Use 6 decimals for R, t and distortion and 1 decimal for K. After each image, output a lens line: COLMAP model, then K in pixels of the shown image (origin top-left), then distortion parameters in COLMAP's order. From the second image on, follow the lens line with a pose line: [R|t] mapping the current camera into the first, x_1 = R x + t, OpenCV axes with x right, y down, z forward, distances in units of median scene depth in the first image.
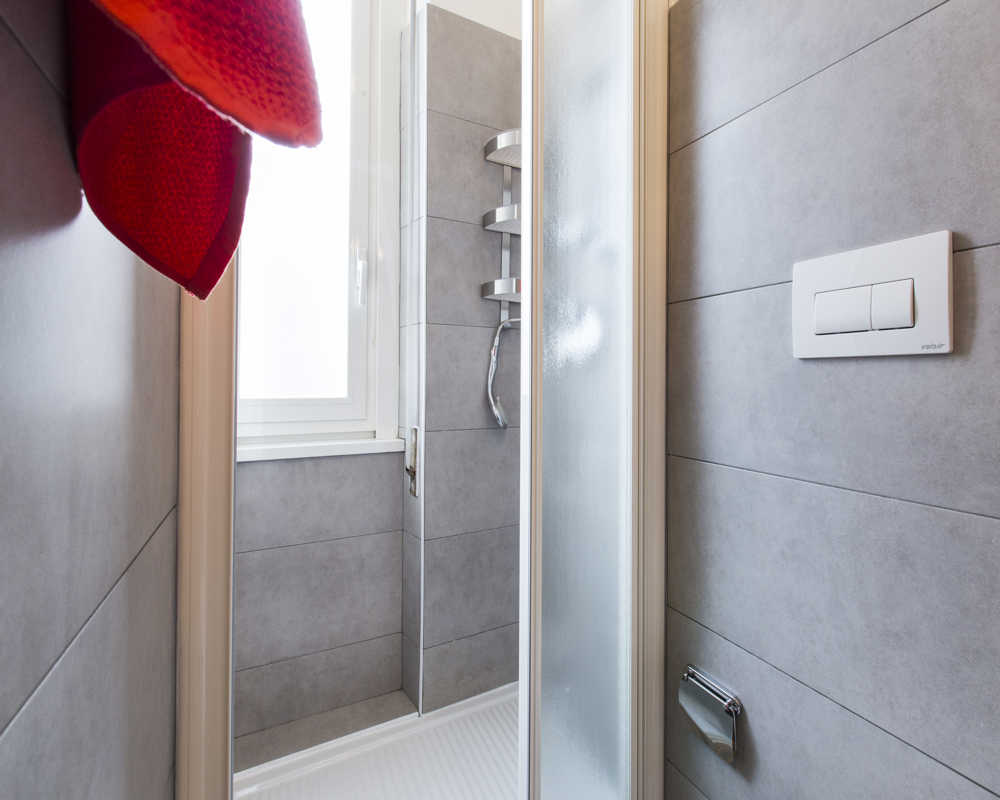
lens RADIAL K [[447.7, 0, 510.1], [0, 447.7, 379.6], [0, 0, 1]] dist [0.001092, -0.001063]
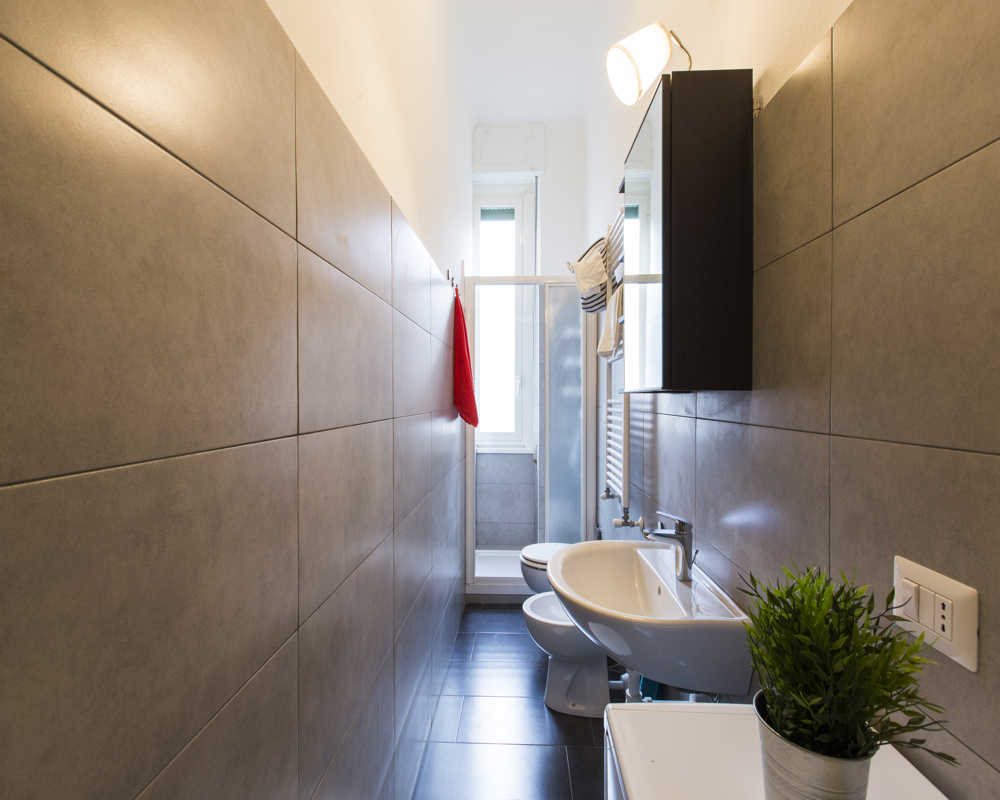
lens RADIAL K [[447.7, 0, 507.0], [0, 447.7, 398.4], [0, 0, 1]] dist [0.001092, -0.001063]
pose [[0.868804, -0.004525, -0.495136, 0.940131], [0.010230, 0.999909, 0.008813, -0.188975], [0.495051, -0.012722, 0.868771, -1.366292]]
